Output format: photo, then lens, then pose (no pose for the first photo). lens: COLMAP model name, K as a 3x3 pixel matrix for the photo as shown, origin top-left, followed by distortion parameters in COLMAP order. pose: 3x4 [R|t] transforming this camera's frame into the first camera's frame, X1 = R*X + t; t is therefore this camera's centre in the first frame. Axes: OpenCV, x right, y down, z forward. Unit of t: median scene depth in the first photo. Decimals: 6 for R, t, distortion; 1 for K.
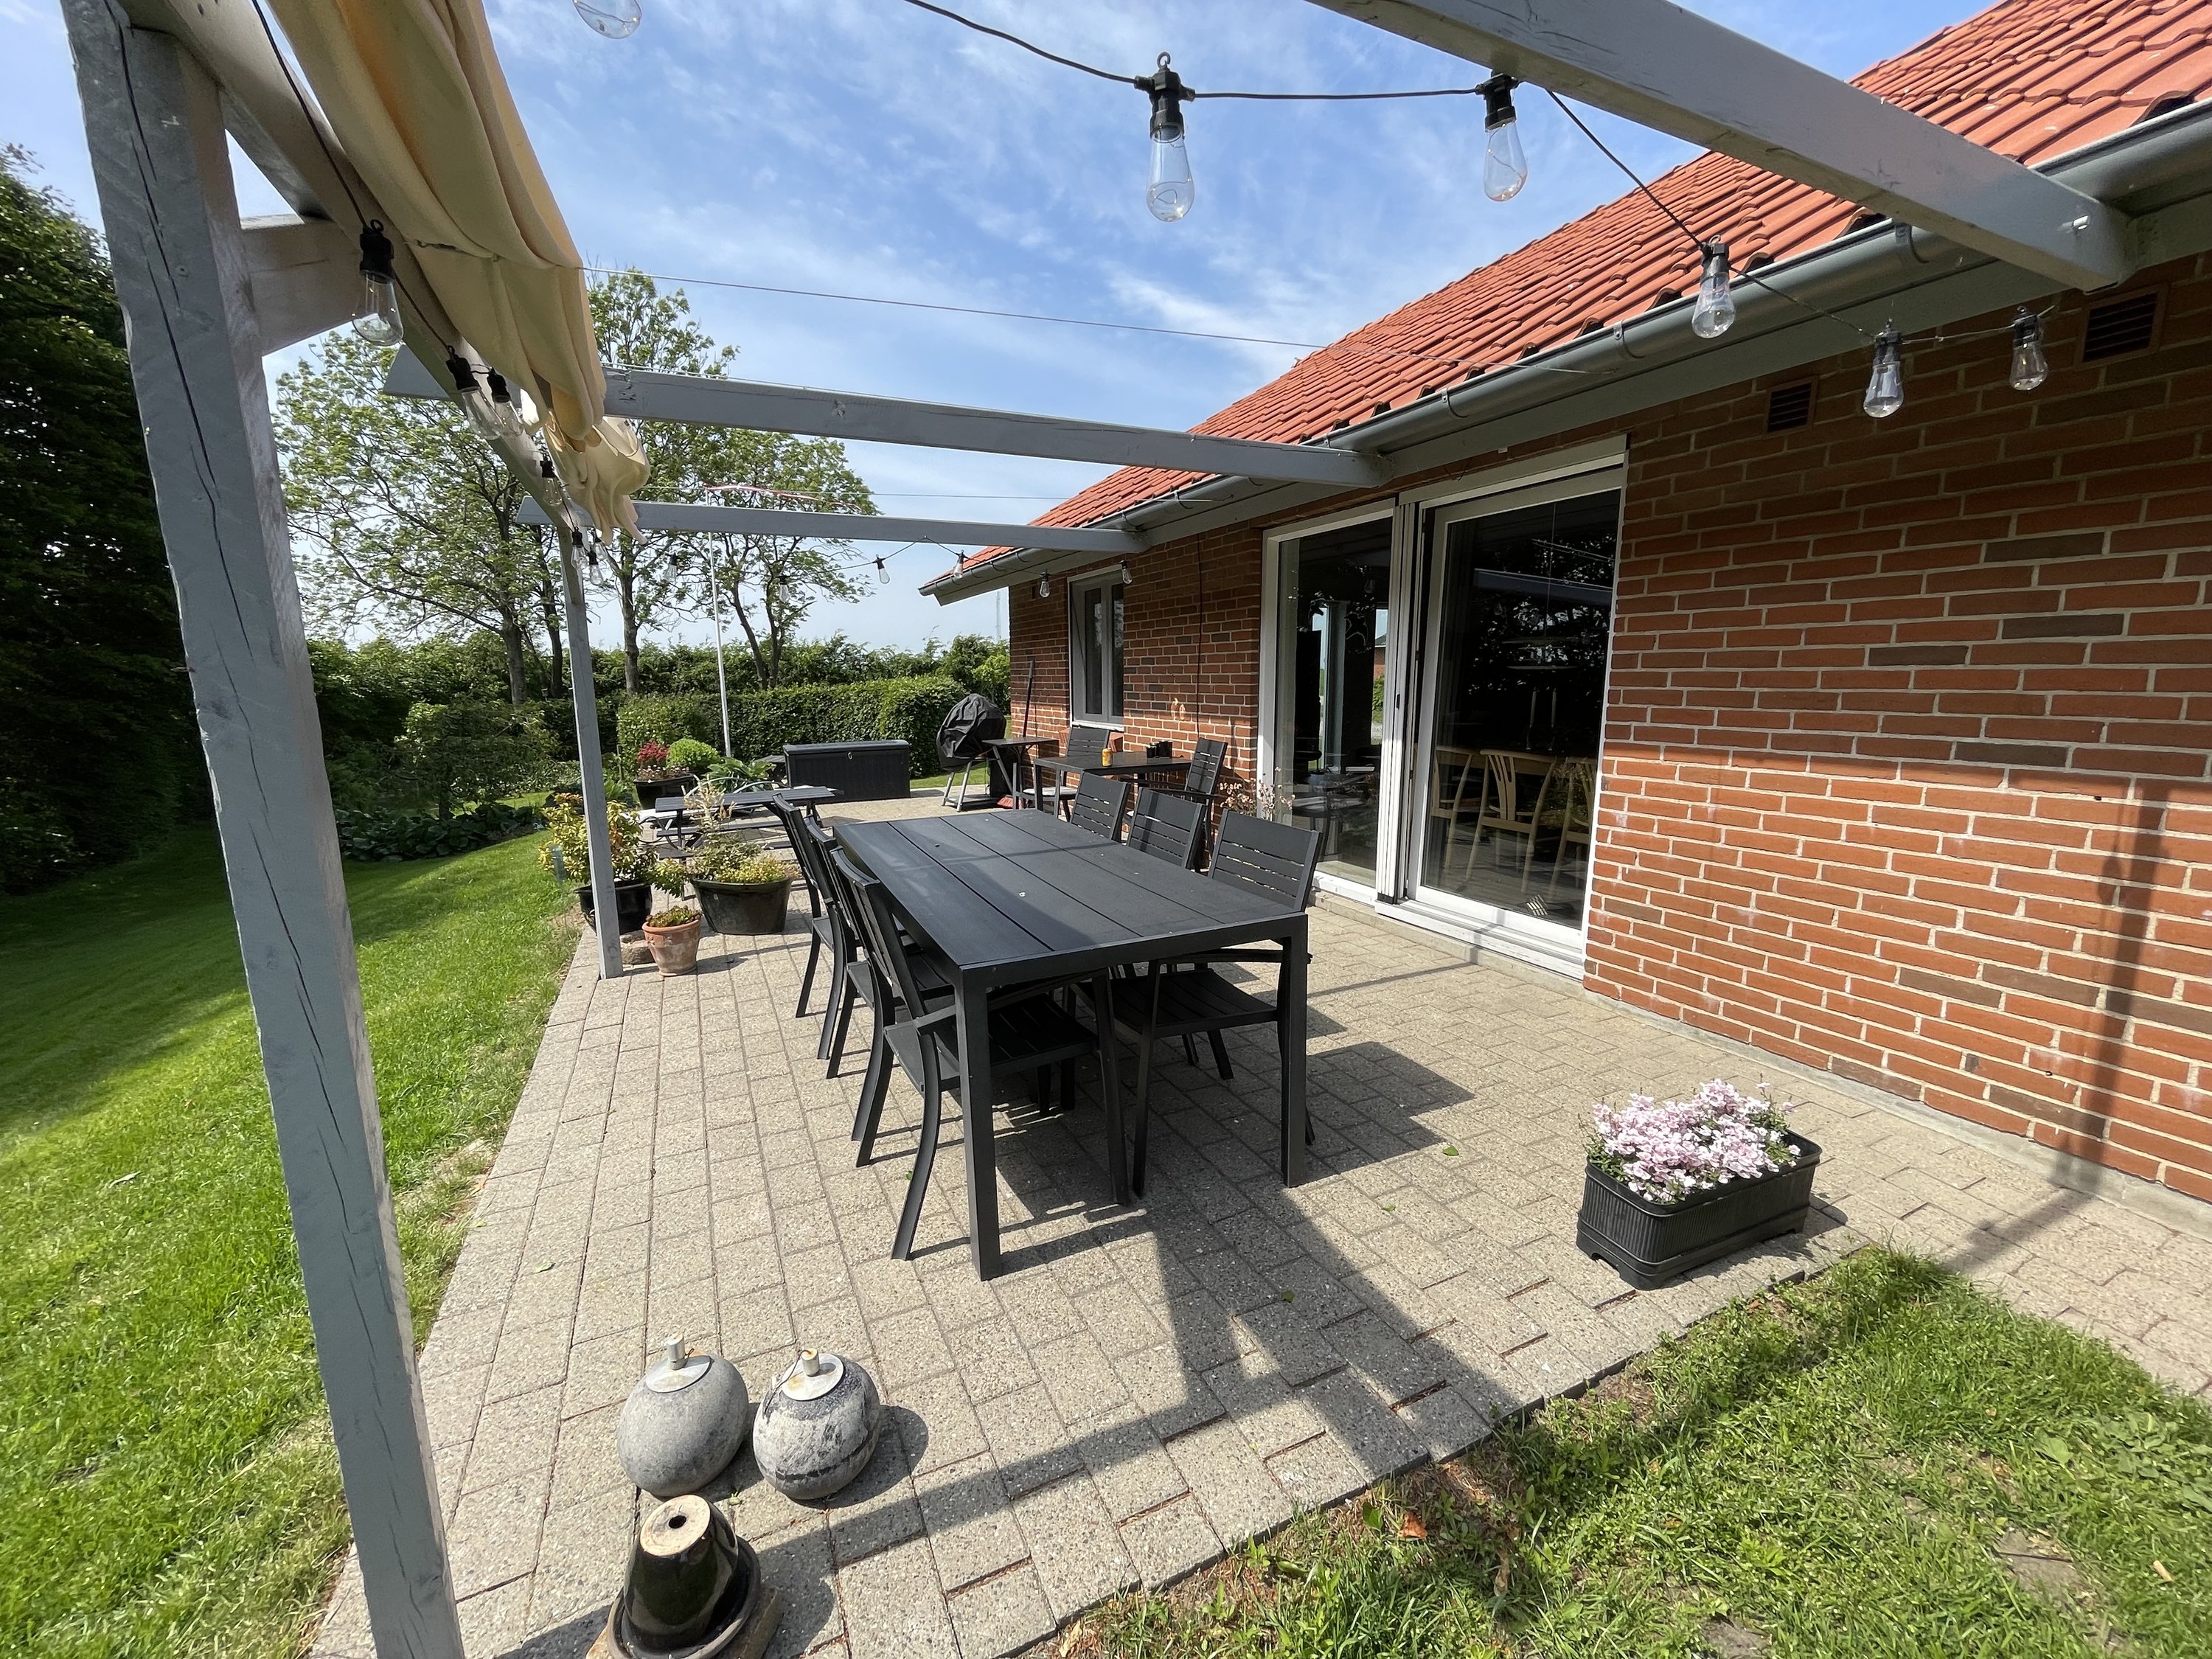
lens RADIAL K [[898.7, 0, 1096.6], [0, 898.7, 825.7], [0, 0, 1]] dist [-0.001900, 0.000158]
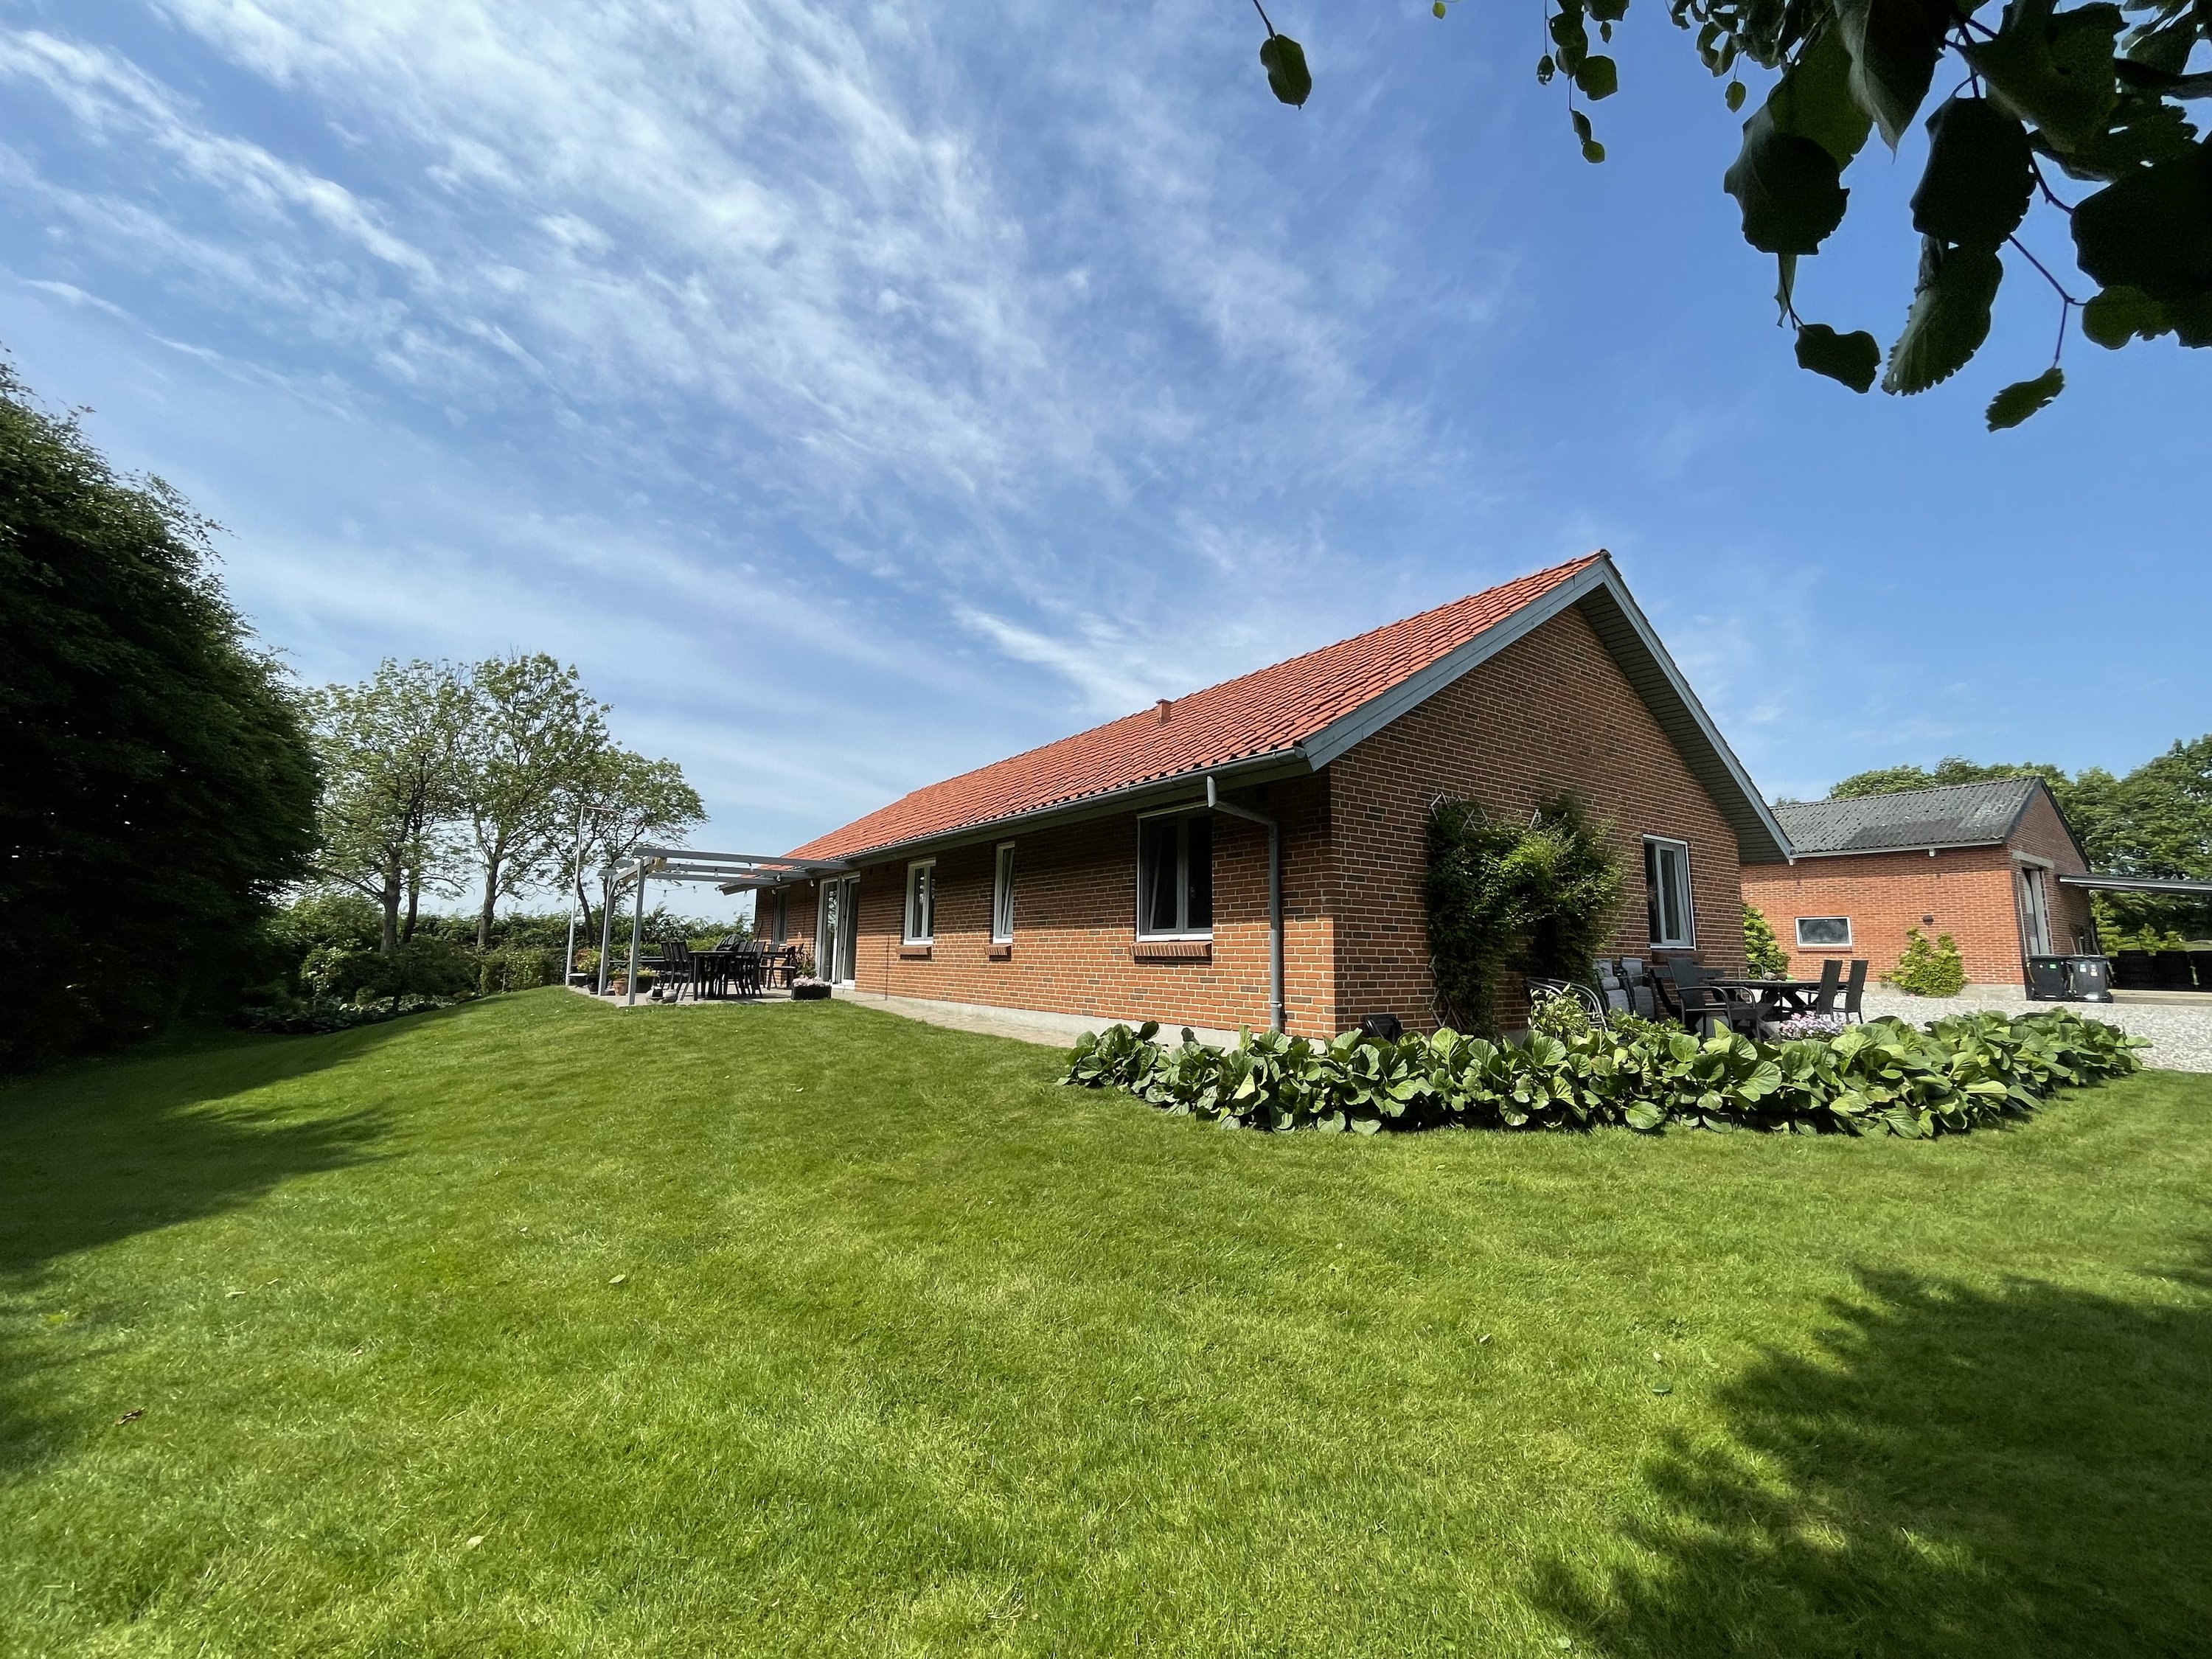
lens RADIAL K [[898.7, 0, 1104.3], [0, 898.7, 845.0], [0, 0, 1]] dist [-0.001900, 0.000158]
pose [[0.981762, 0.042732, 0.185248, 0.073609], [0.011923, 0.958653, -0.284328, 0.060674], [-0.189739, 0.281351, 0.940660, -0.287414]]
